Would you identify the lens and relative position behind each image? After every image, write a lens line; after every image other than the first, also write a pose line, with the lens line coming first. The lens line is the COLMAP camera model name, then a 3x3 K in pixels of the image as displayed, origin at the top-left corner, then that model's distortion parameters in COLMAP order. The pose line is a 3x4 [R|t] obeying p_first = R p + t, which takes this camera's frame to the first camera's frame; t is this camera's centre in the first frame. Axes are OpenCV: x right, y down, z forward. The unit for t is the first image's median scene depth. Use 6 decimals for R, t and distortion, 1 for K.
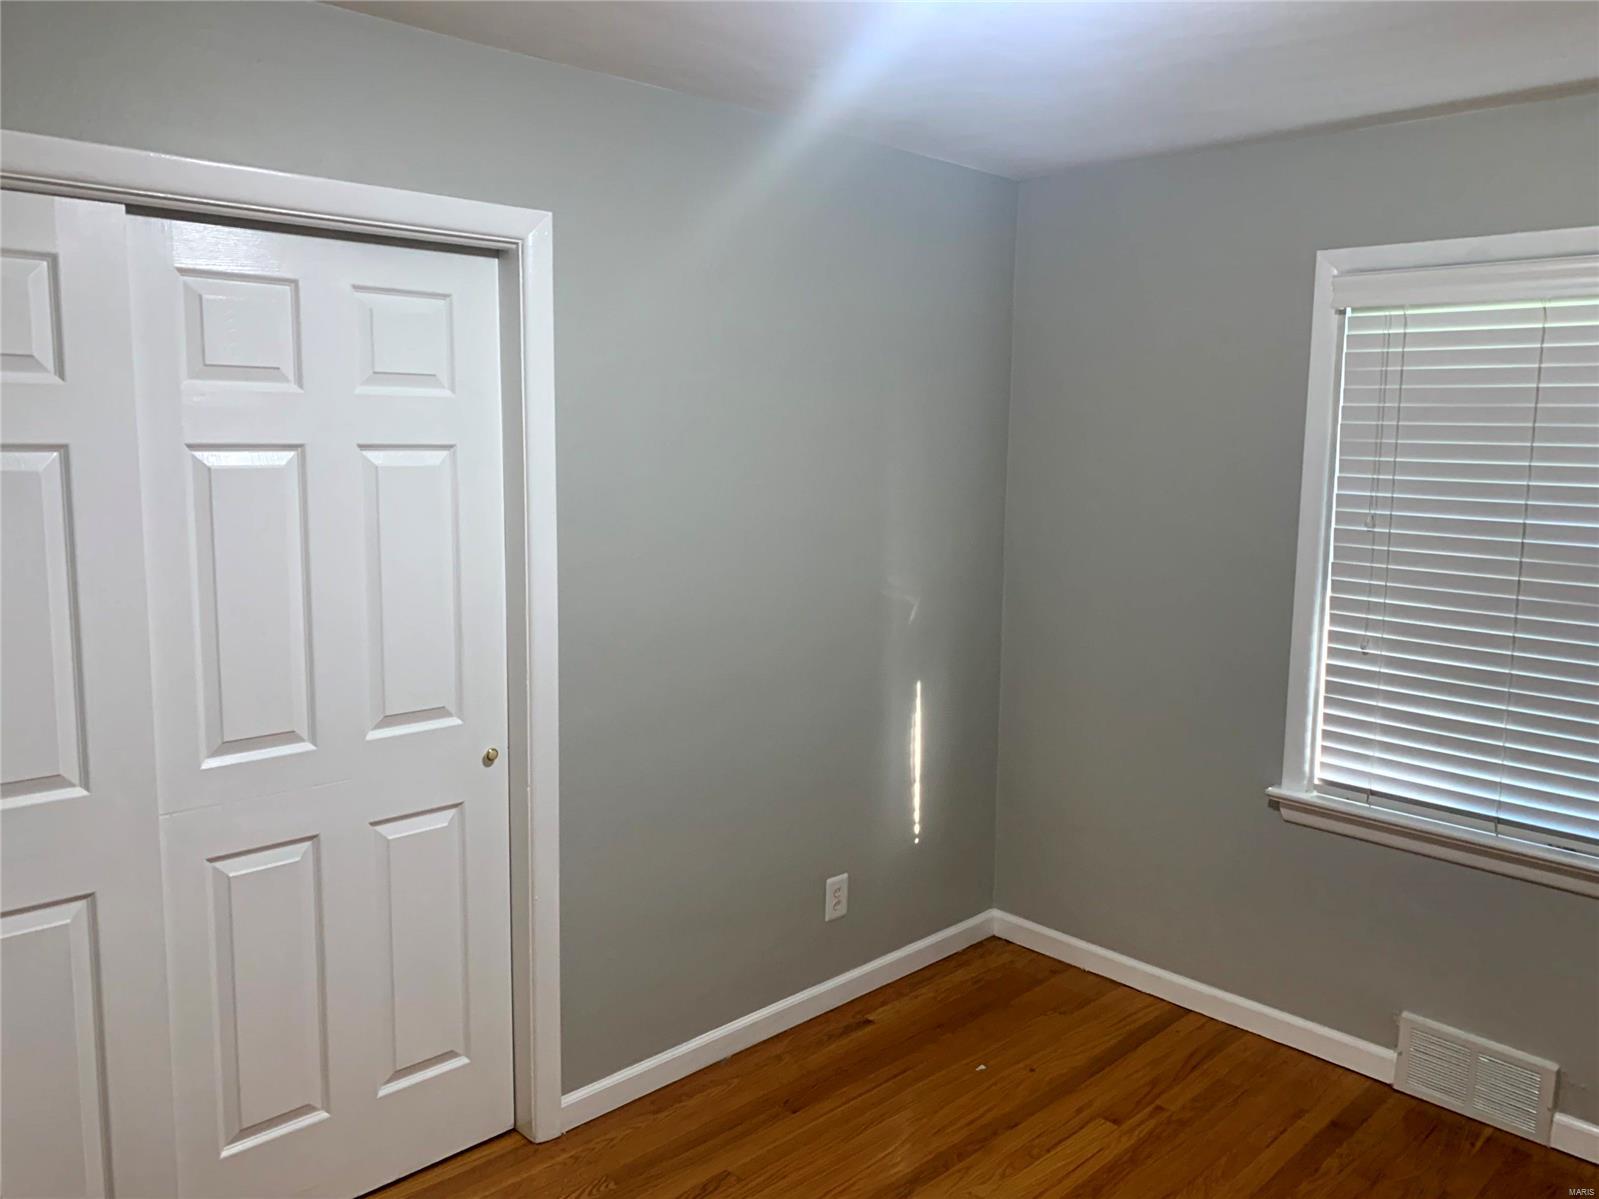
lens RADIAL K [[1224.7, 0, 817.4], [0, 1224.7, 593.9], [0, 0, 1]] dist [0.051829, -0.068017]
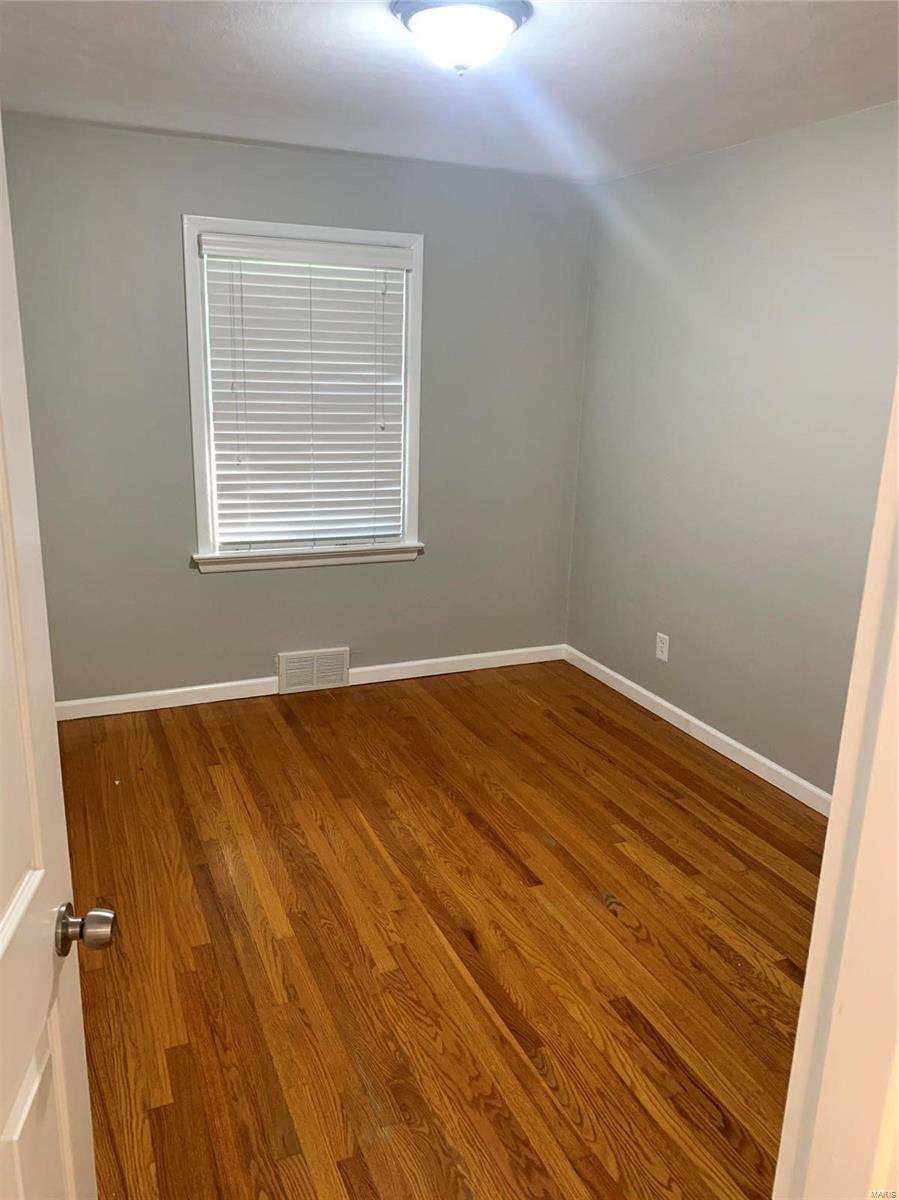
lens RADIAL K [[919.1, 0, 442.9], [0, 919.1, 605.5], [0, 0, 1]] dist [0.051829, -0.068017]
pose [[0.364011, -0.253732, 0.896168, -0.675572], [0.104293, 0.967231, 0.231490, -0.030849], [-0.925537, 0.009199, 0.378545, 0.240541]]
